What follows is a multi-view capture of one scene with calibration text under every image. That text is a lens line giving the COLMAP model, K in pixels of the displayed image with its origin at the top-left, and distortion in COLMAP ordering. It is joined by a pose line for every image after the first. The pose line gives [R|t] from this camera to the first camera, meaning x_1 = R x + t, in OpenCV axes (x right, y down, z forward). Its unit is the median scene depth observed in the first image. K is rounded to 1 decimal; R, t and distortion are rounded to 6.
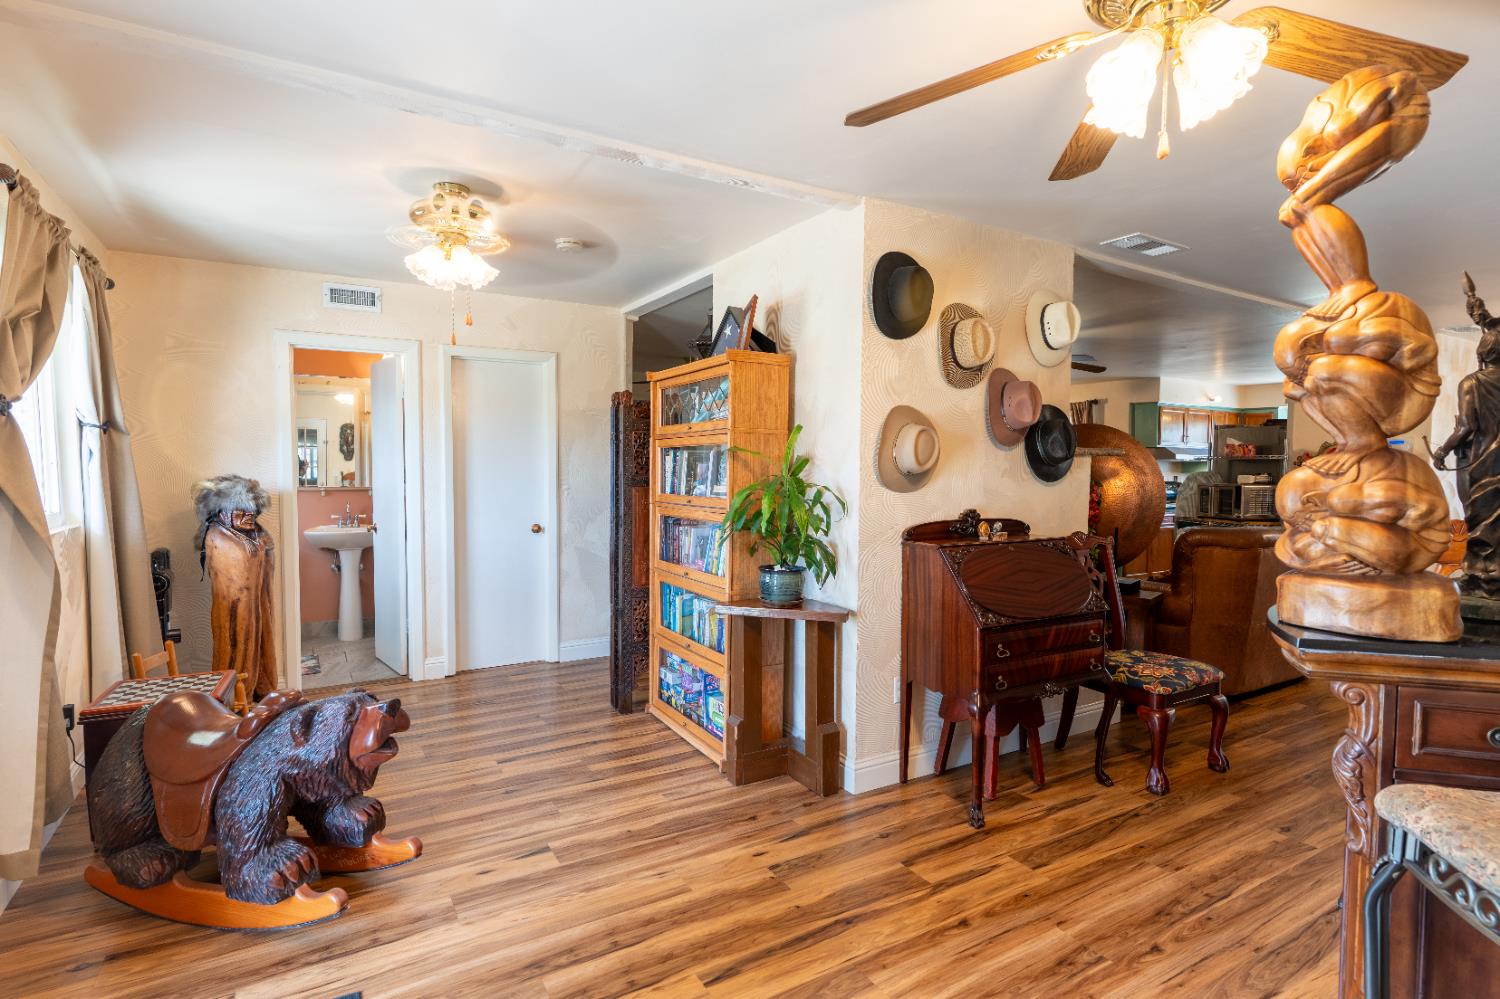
lens RADIAL K [[705.6, 0, 750.0], [0, 705.6, 499.5], [0, 0, 1]] dist [-0.007168, -0.000251]
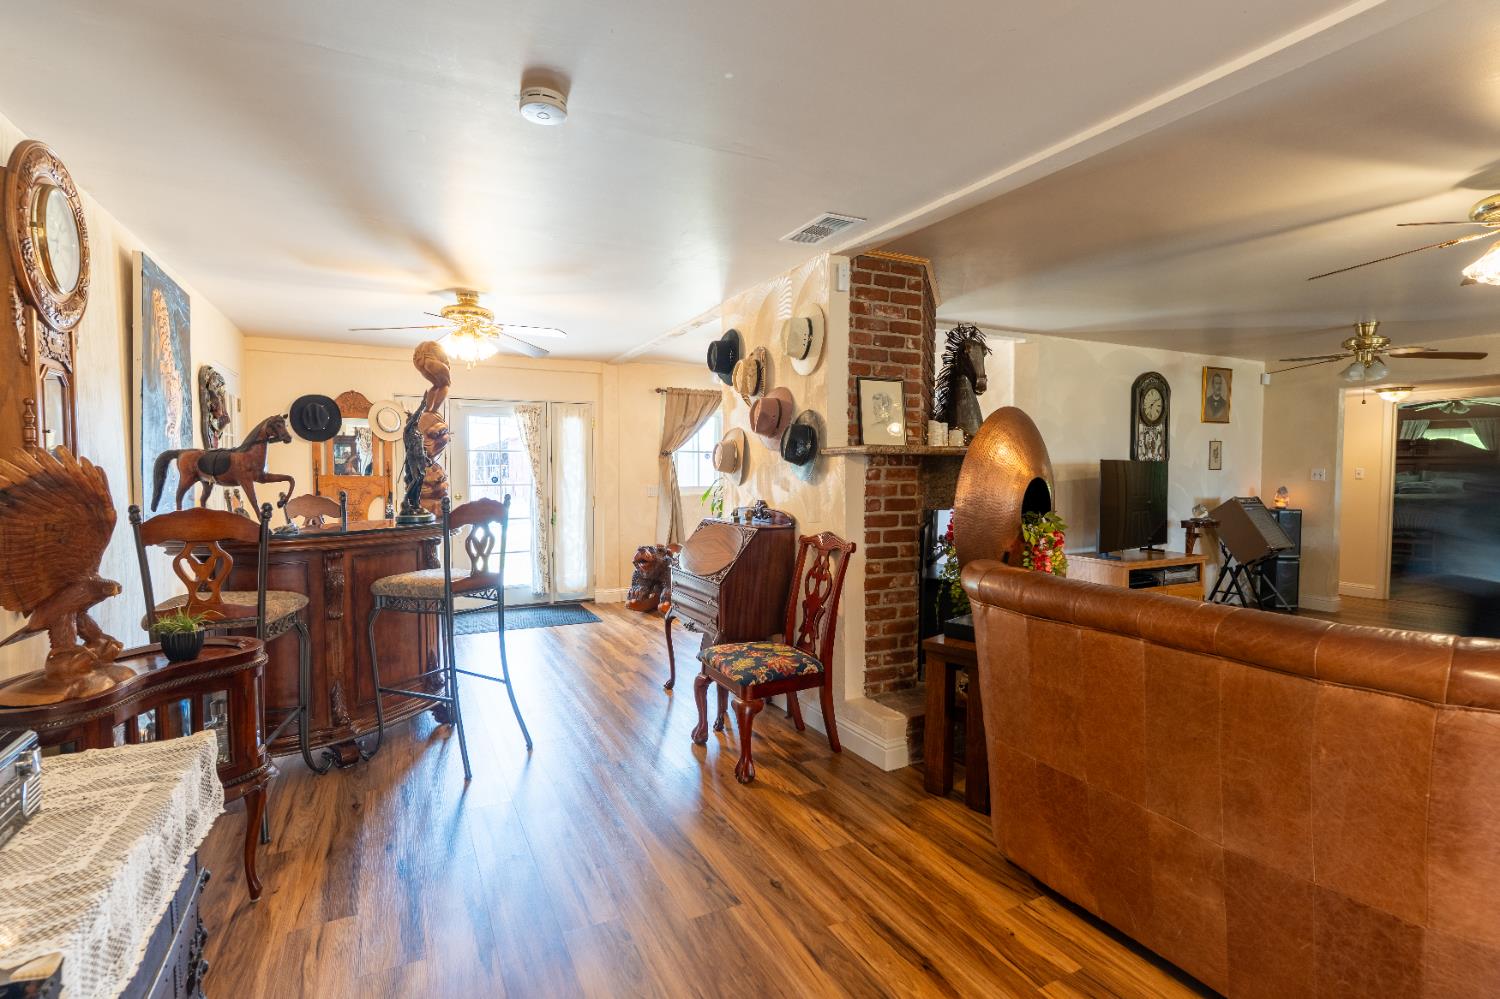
lens RADIAL K [[705.6, 0, 750.0], [0, 705.6, 499.5], [0, 0, 1]] dist [-0.007168, -0.000251]
pose [[-0.028926, 0.034603, -0.998982, 2.173462], [-0.050385, 0.998080, 0.036031, -0.044410], [0.998311, 0.051376, -0.027127, 1.364182]]
